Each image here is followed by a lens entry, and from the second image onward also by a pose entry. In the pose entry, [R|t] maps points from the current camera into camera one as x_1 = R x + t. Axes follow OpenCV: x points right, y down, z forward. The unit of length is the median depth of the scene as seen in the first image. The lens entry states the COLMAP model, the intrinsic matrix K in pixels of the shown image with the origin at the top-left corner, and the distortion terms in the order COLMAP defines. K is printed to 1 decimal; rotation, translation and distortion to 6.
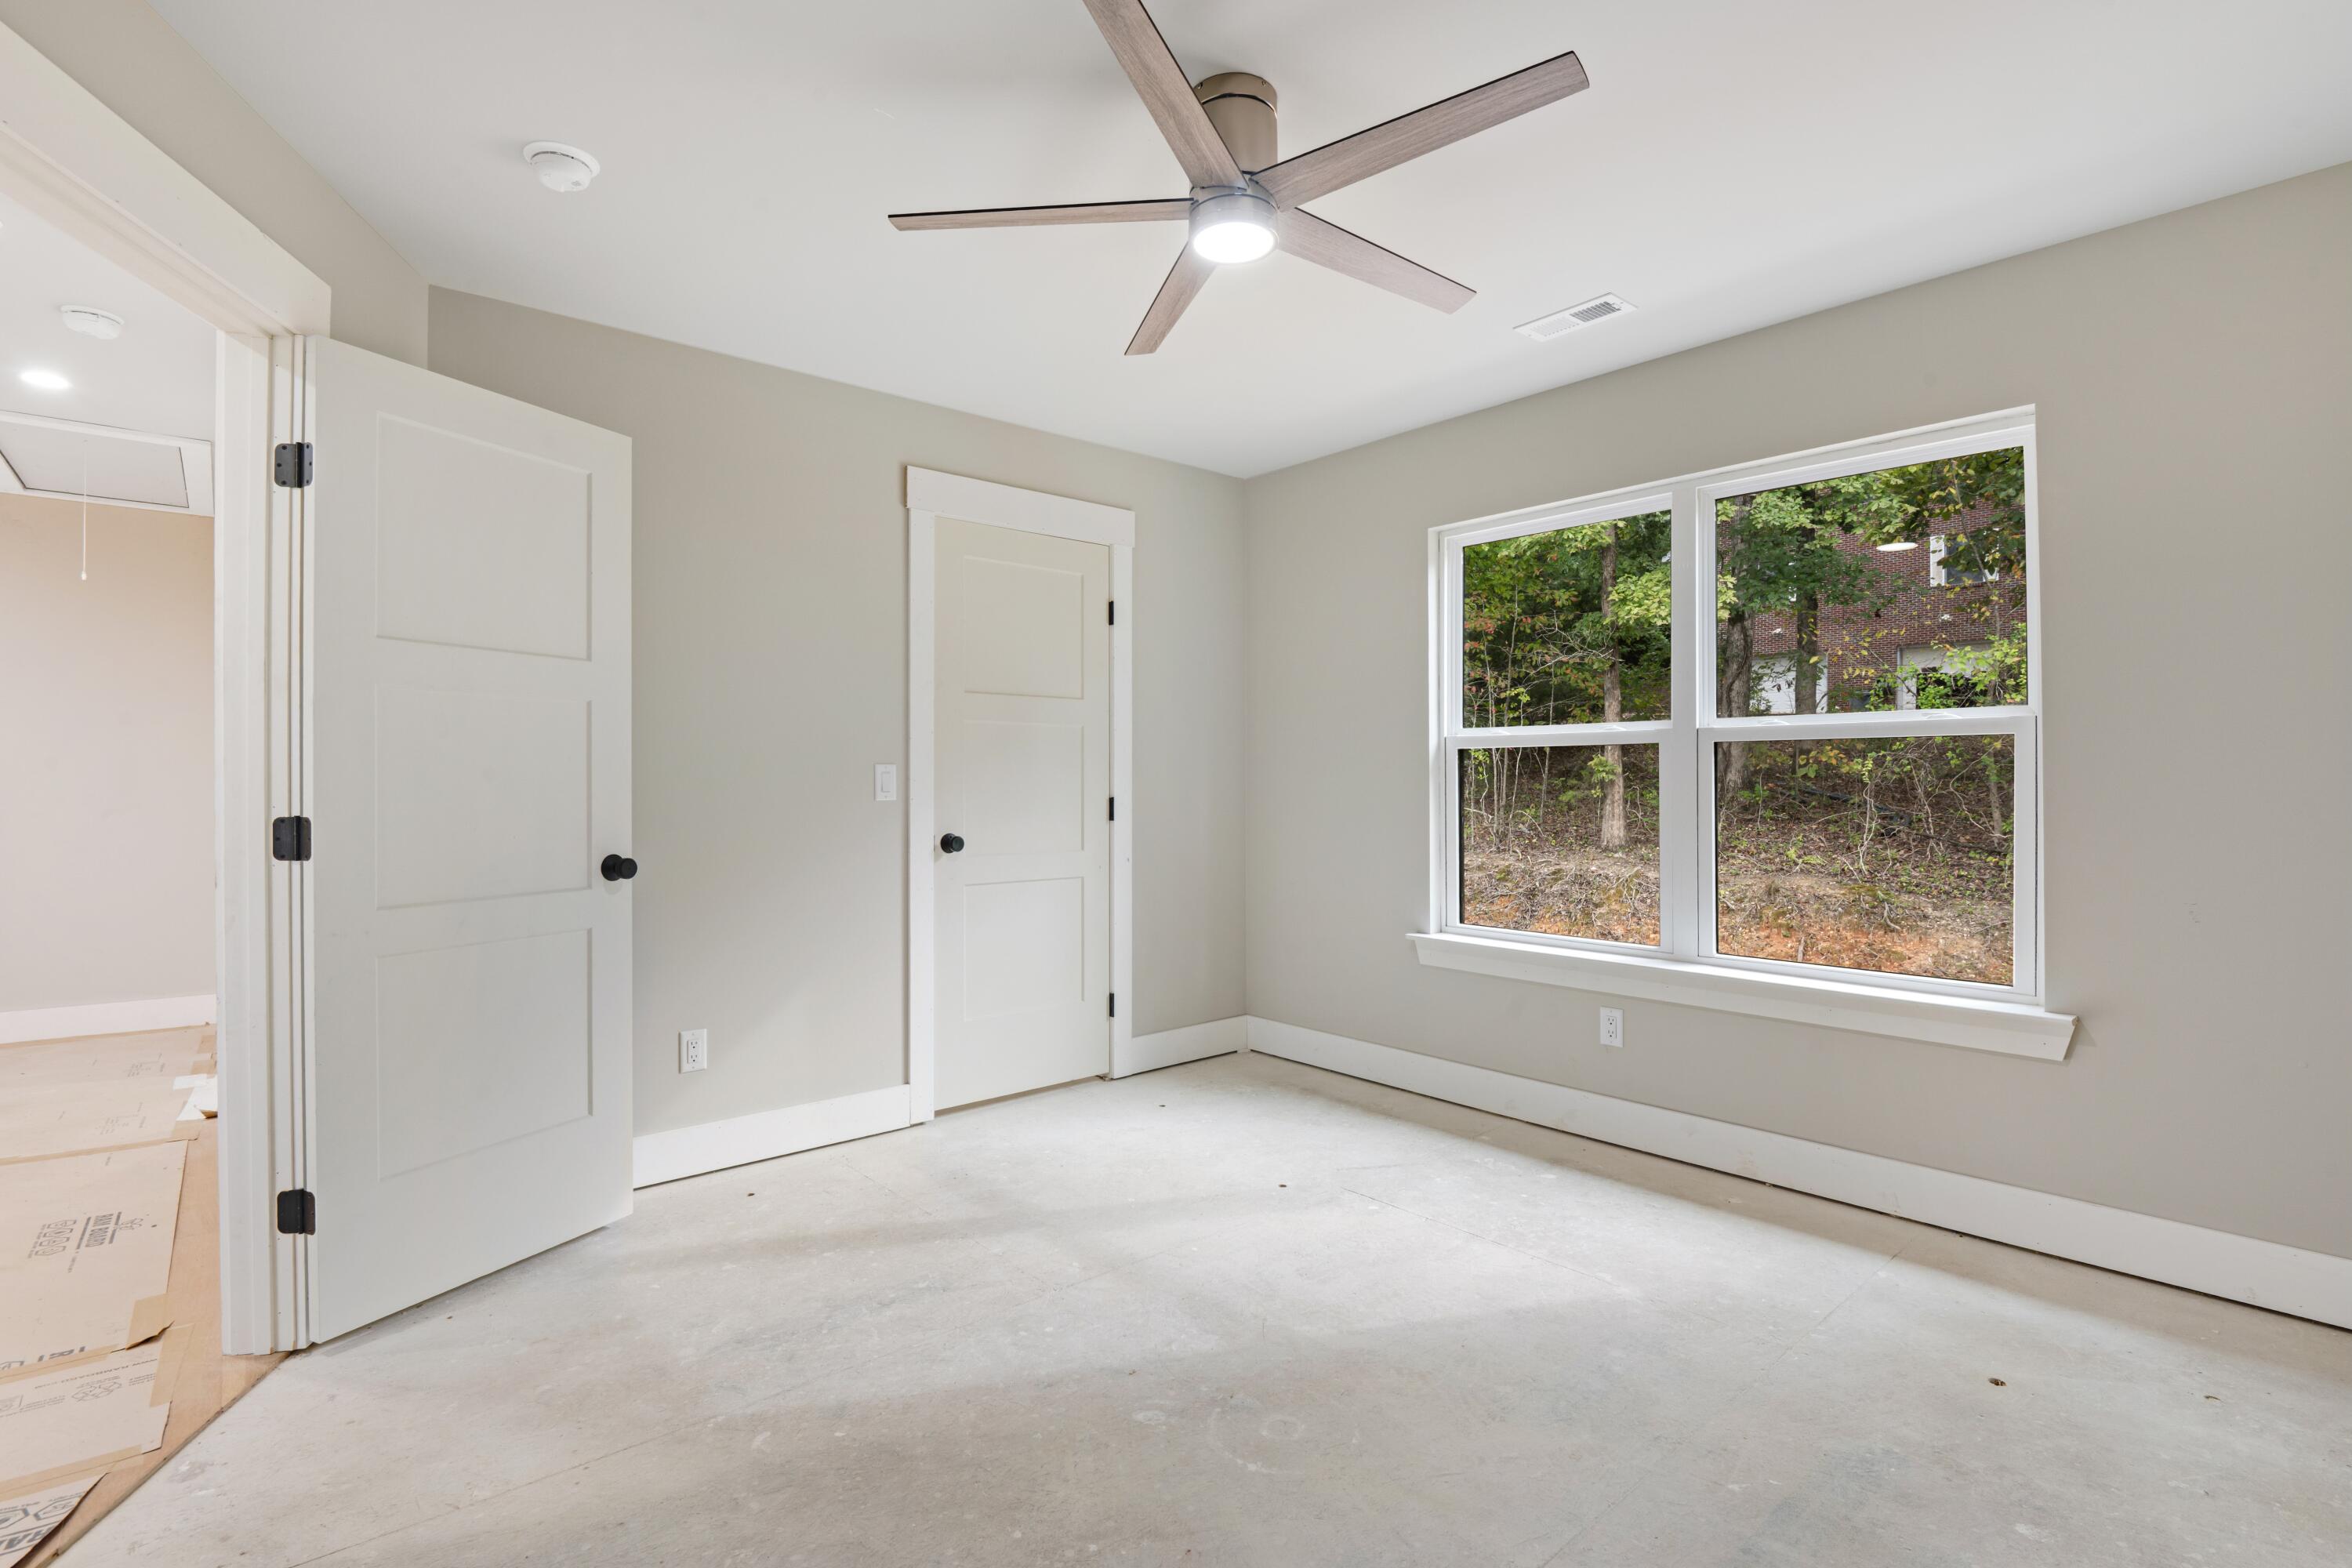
lens RADIAL K [[1104.2, 0, 1176.0], [0, 1104.2, 784.0], [0, 0, 1]] dist [-0.001904, -0.013136]
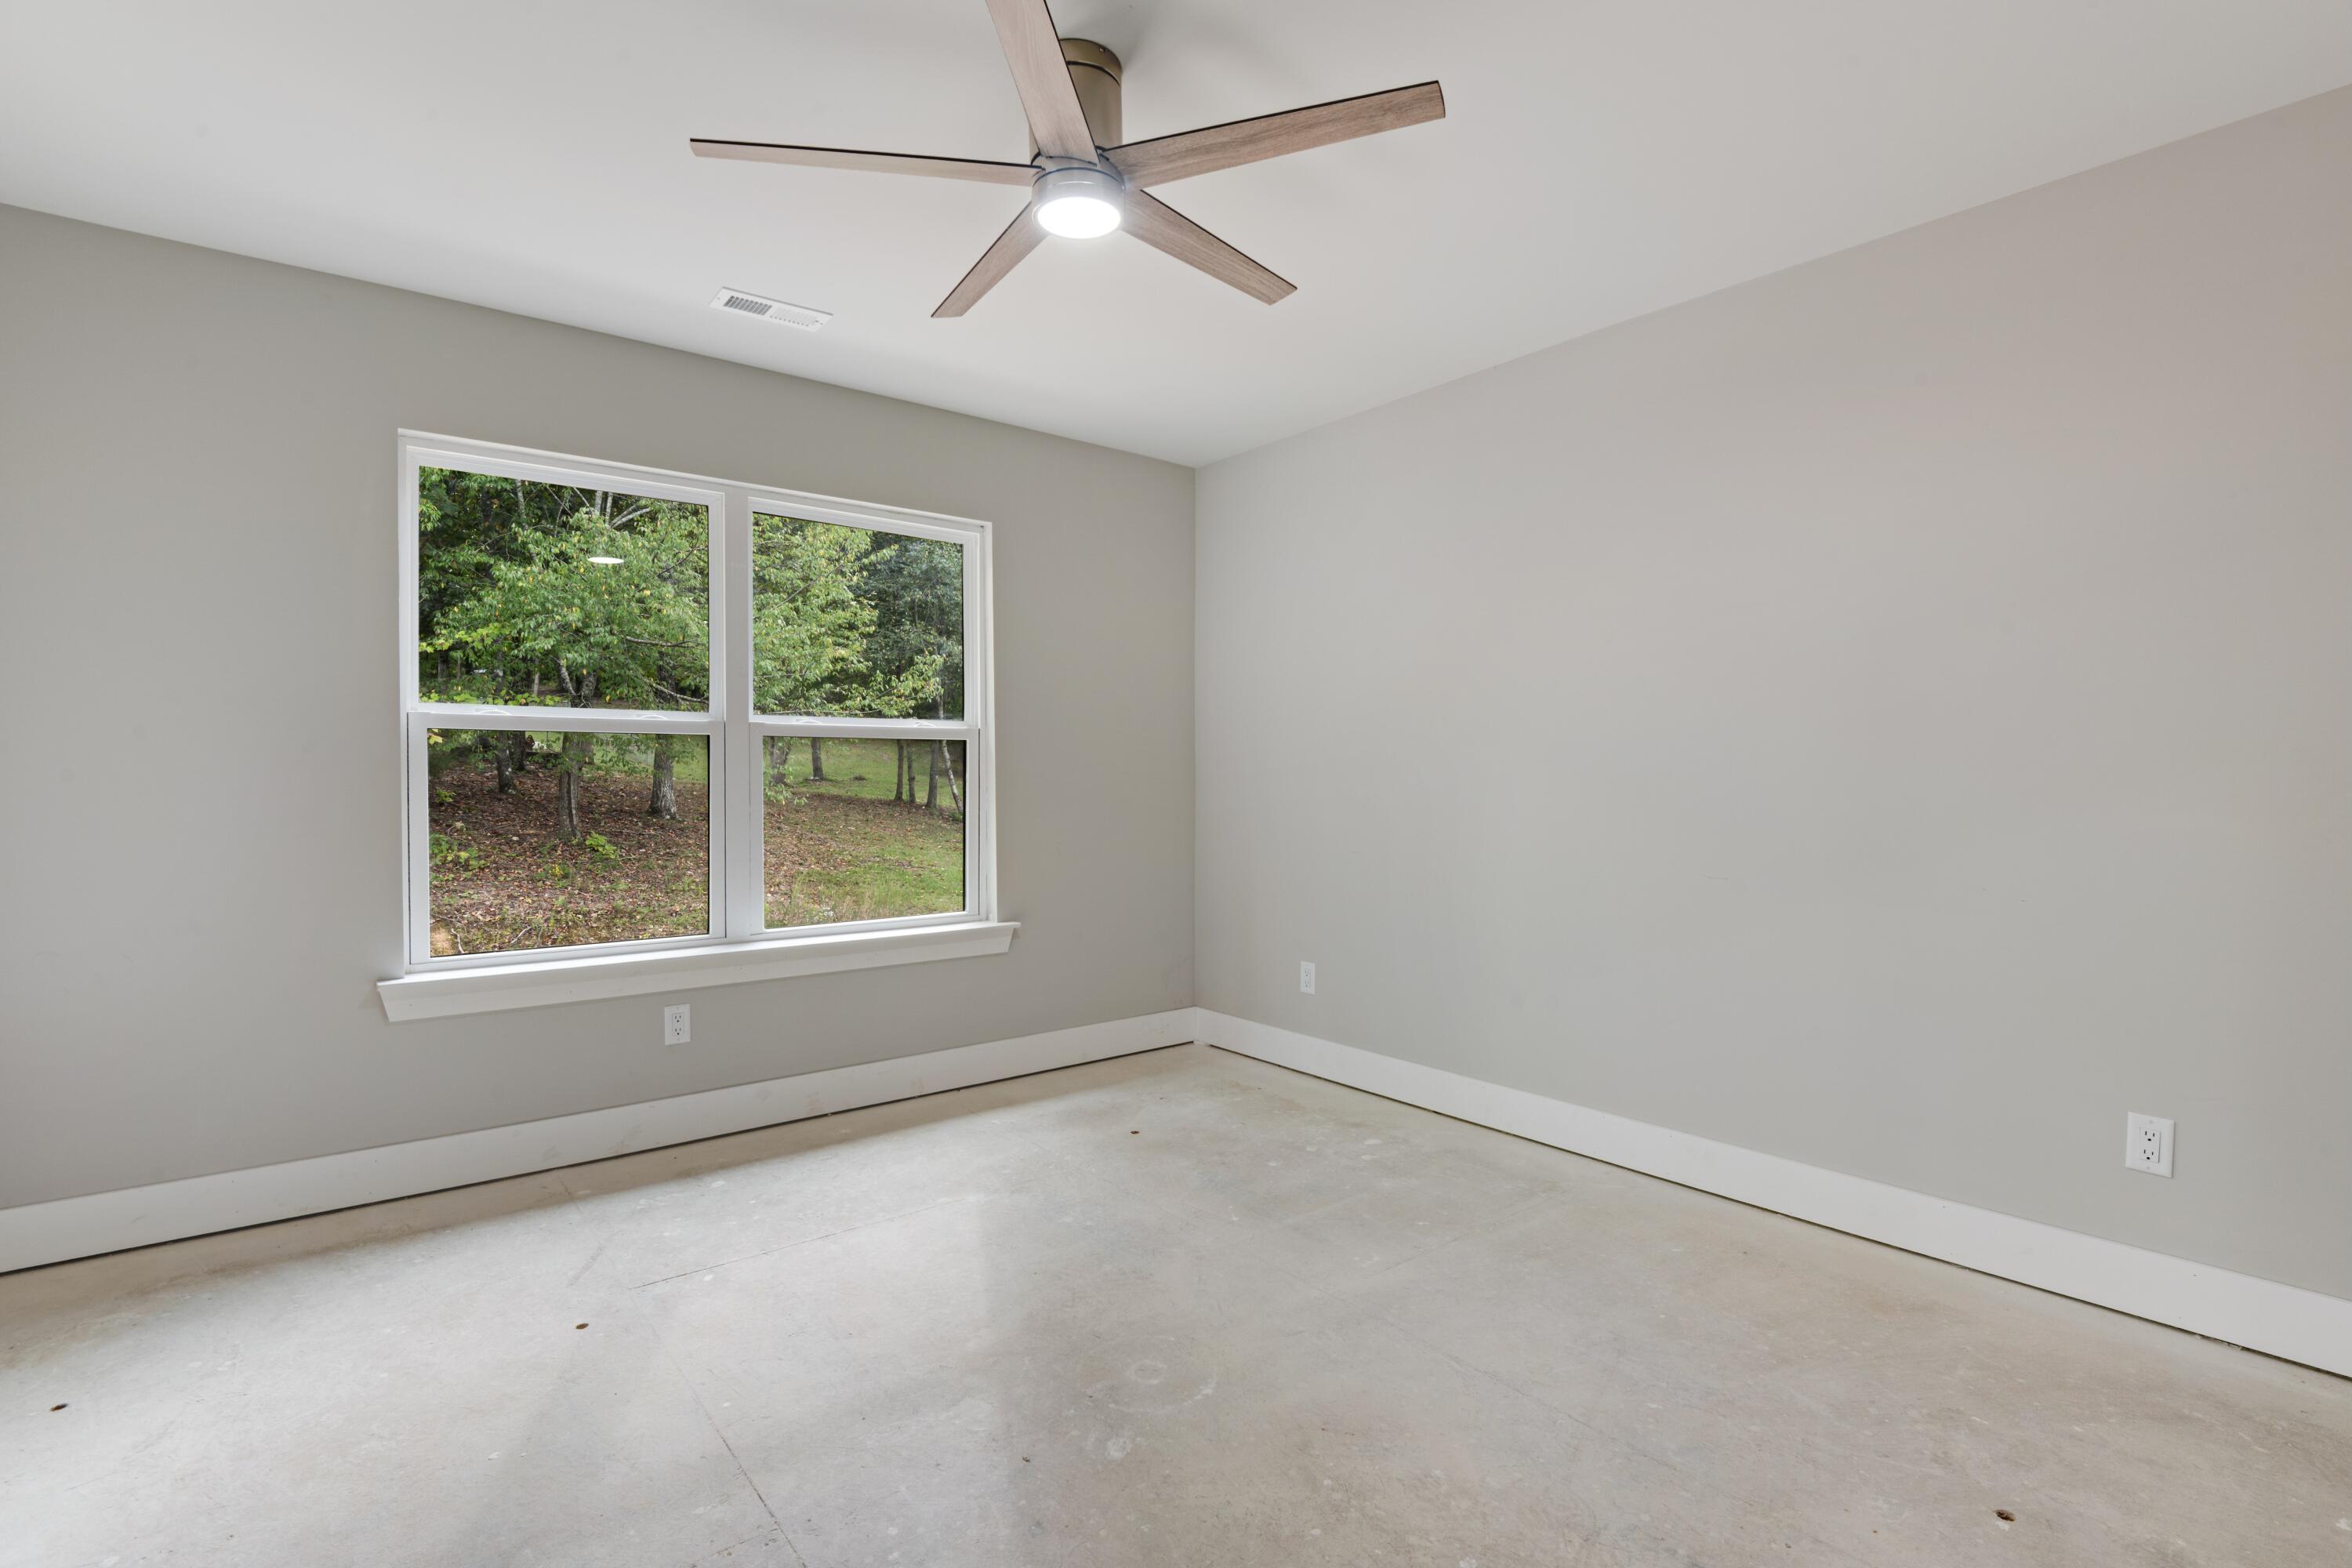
lens RADIAL K [[1077.9, 0, 1172.9], [0, 1077.9, 778.1], [0, 0, 1]] dist [-0.025731, 0.000123]
pose [[0.043318, -0.004954, 0.999049, -0.600314], [0.004183, 0.999980, 0.004777, 0.000126], [-0.999053, 0.003972, 0.043338, 0.591718]]
